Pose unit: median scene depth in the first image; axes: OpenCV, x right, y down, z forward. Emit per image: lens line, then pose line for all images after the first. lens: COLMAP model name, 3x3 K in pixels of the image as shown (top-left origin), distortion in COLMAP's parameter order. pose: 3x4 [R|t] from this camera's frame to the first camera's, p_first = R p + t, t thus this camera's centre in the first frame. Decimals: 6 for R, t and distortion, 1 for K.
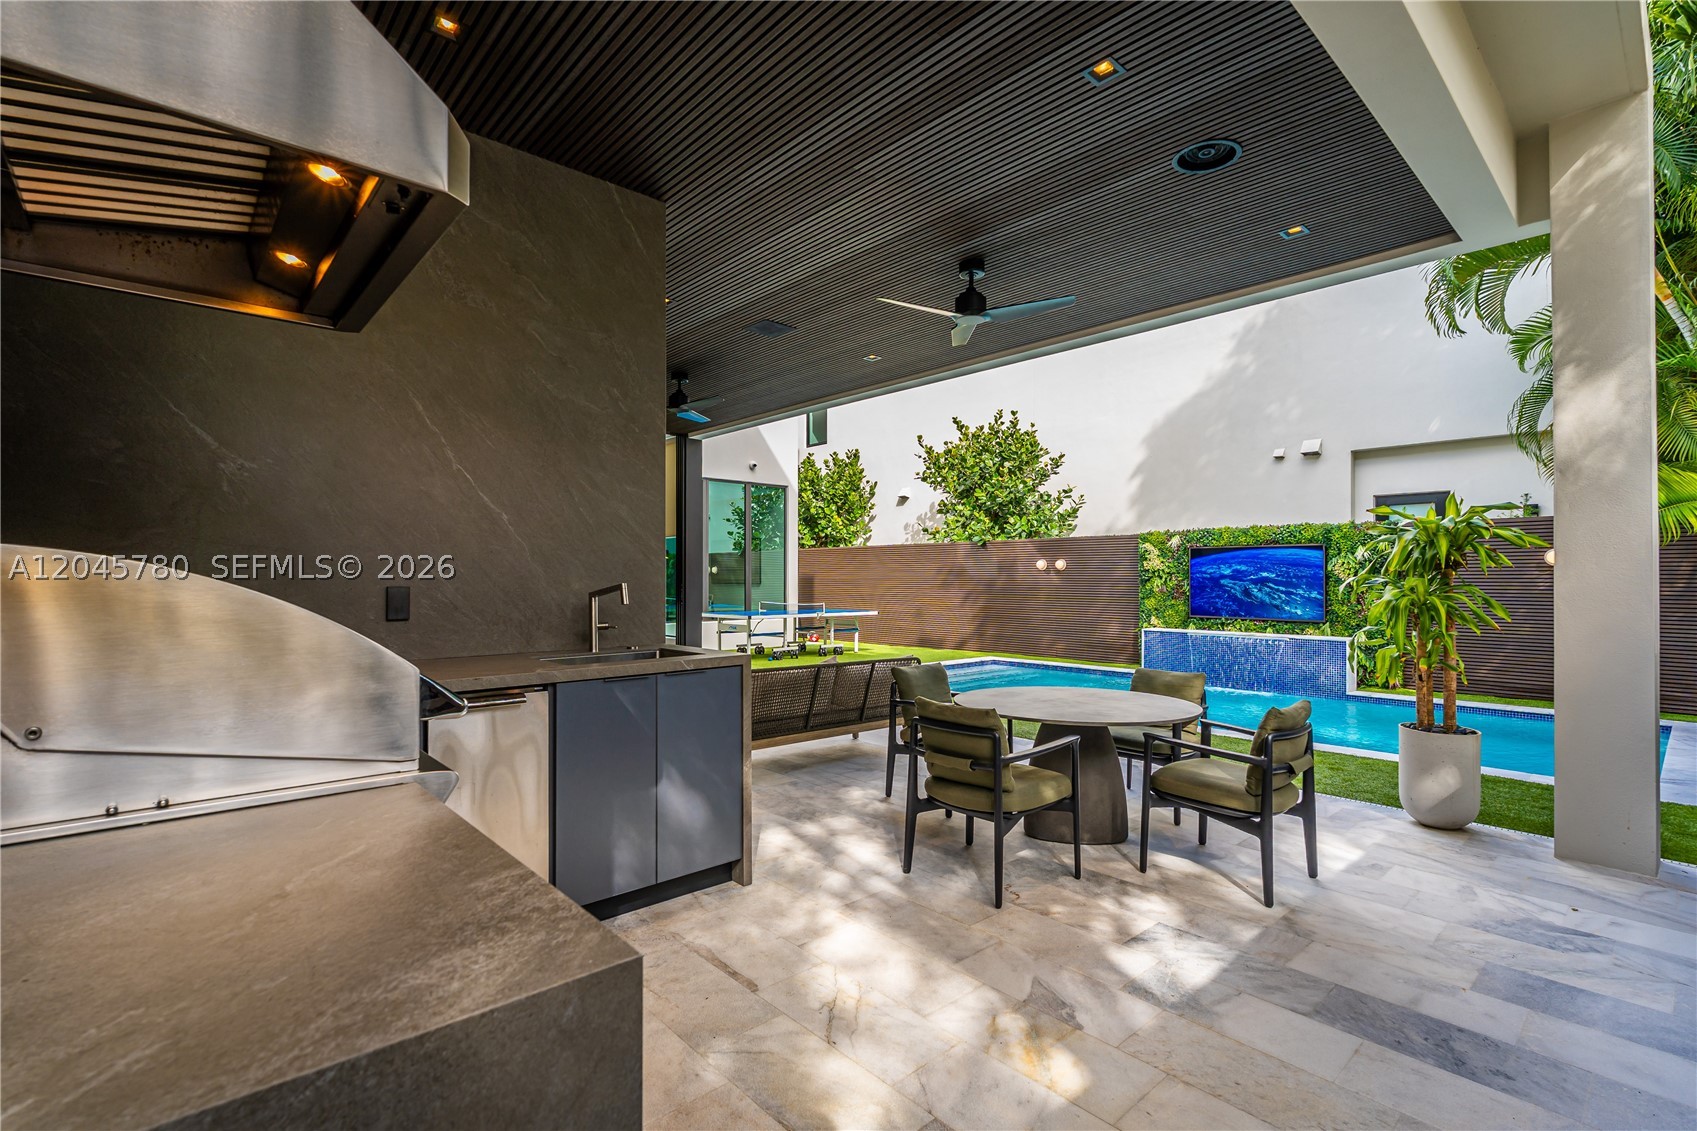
lens RADIAL K [[755.5, 0, 863.3], [0, 755.5, 571.3], [0, 0, 1]] dist [0.001722, 0.000392]
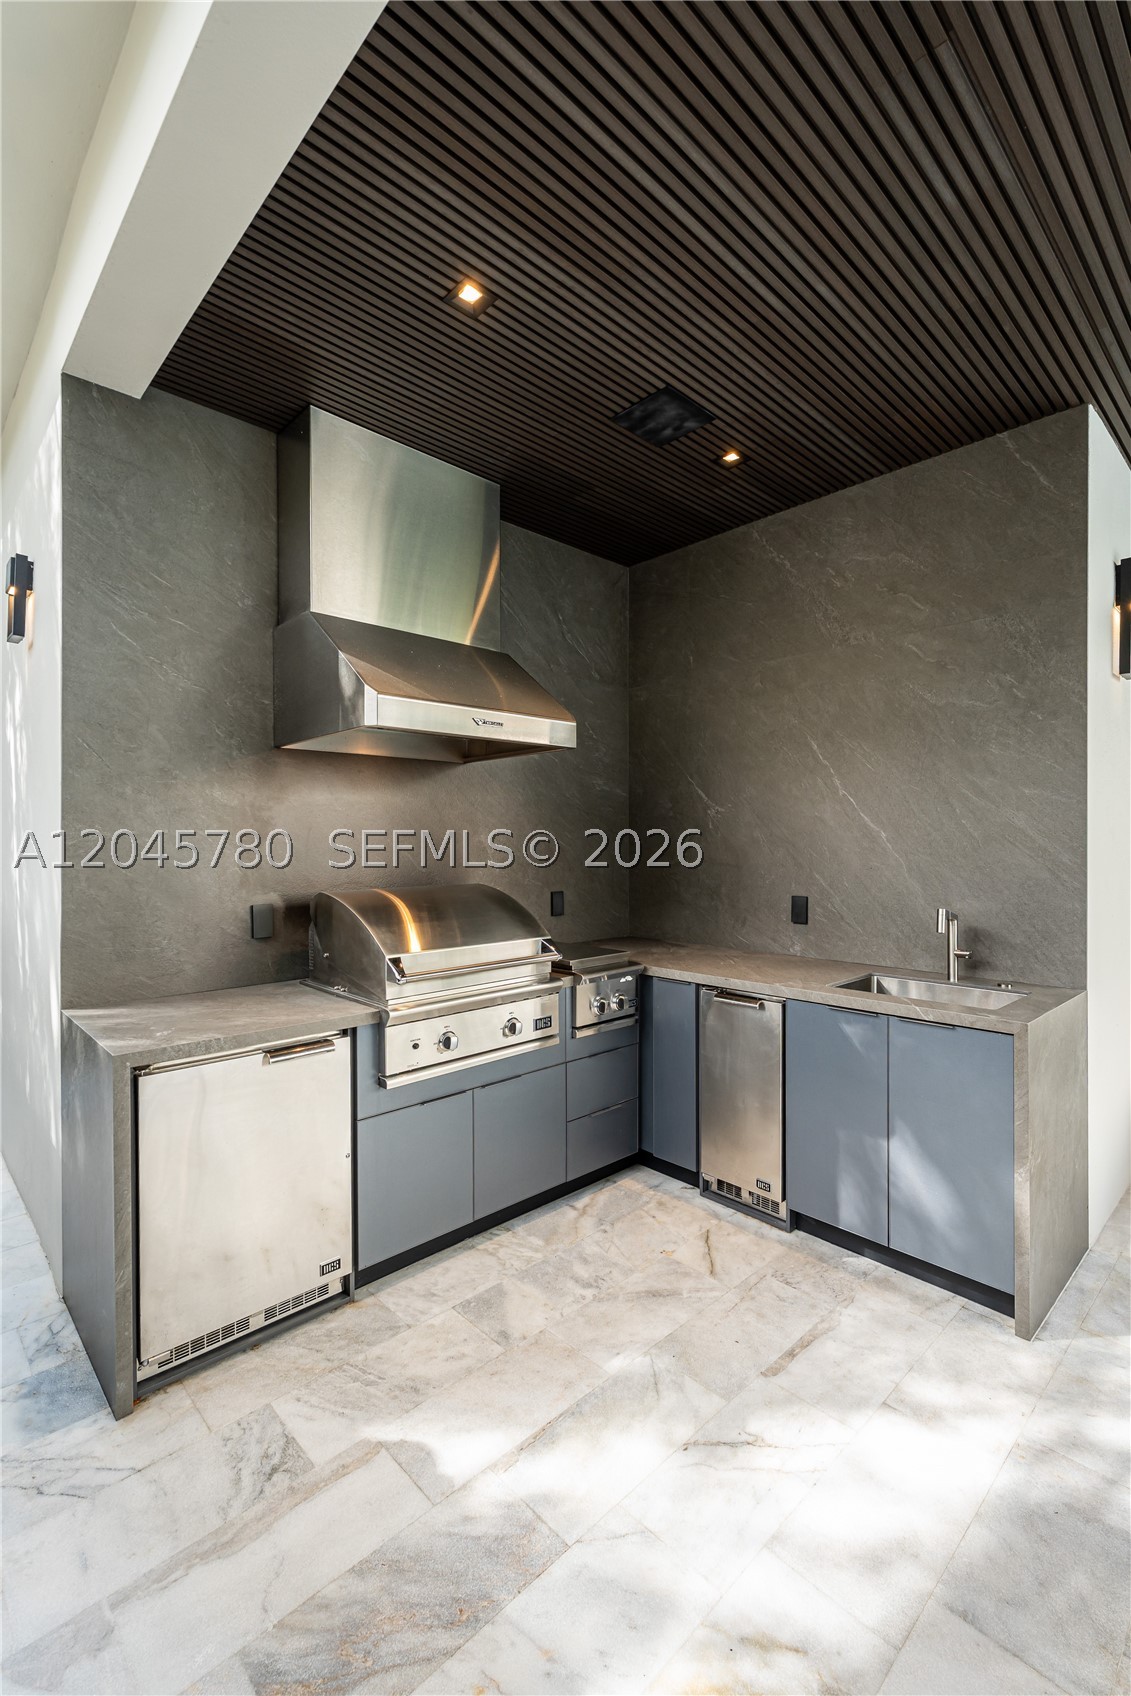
lens RADIAL K [[755.0, 0, 581.0], [0, 755.0, 843.2], [0, 0, 1]] dist [0.001722, 0.000392]
pose [[0.029153, 0.008543, -0.999538, 0.590093], [0.008816, 0.999922, 0.008803, -0.077520], [0.999536, -0.009069, 0.029076, 0.587447]]
